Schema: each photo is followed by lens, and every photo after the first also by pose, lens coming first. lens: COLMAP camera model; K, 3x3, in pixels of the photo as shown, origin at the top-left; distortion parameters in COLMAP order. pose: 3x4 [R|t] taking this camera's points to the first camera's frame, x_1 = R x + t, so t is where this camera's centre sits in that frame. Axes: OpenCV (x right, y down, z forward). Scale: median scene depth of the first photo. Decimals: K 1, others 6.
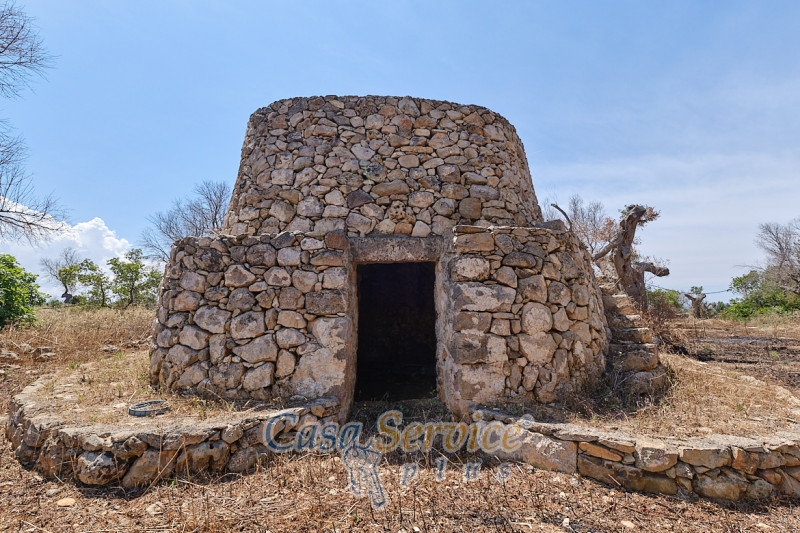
lens RADIAL K [[344.8, 0, 400.0], [0, 344.8, 266.5], [0, 0, 1]] dist [-0.000555, -0.003299]
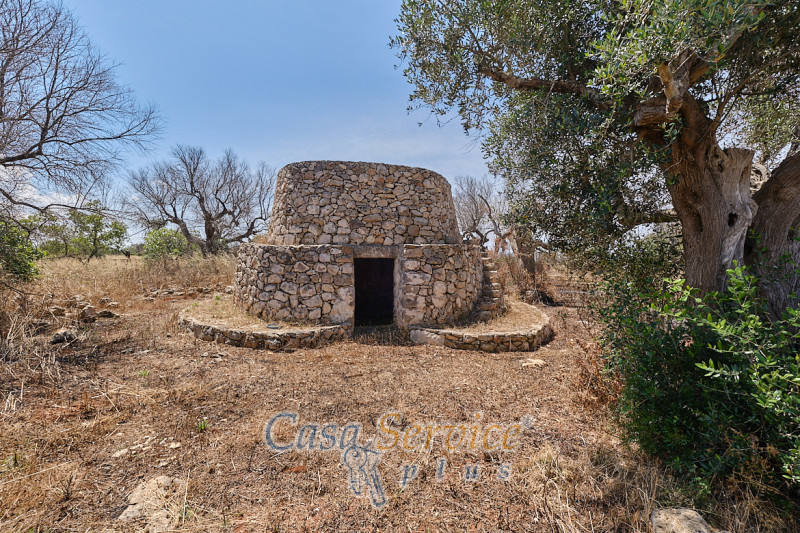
lens RADIAL K [[321.9, 0, 403.4], [0, 321.9, 272.8], [0, 0, 1]] dist [0.000042, -0.000044]
pose [[0.988552, 0.013021, 0.150320, -0.142238], [-0.037114, 0.986644, 0.158610, -0.255308], [-0.146247, -0.162373, 0.975831, -0.936948]]
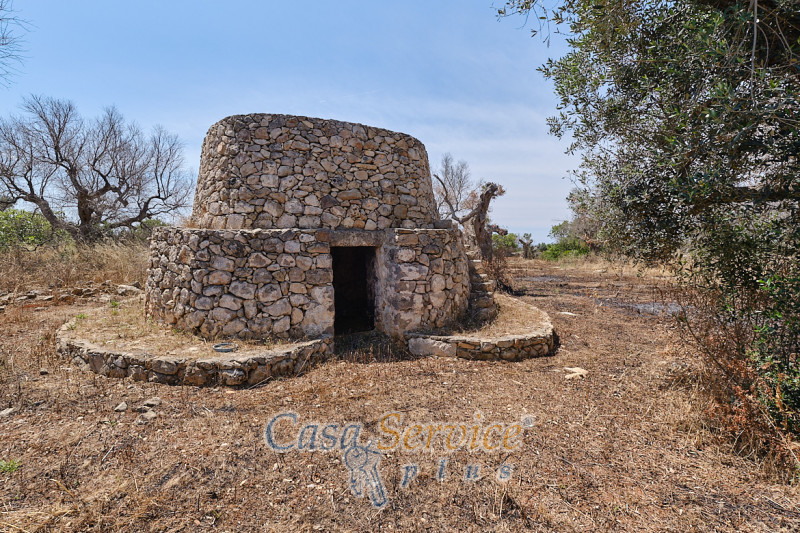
lens RADIAL K [[344.8, 0, 400.0], [0, 344.8, 266.5], [0, 0, 1]] dist [-0.000555, -0.003299]
pose [[0.936613, -0.009257, 0.350244, -0.398491], [-0.051778, 0.985017, 0.164499, -0.209348], [-0.346519, -0.172207, 0.922100, -0.546724]]
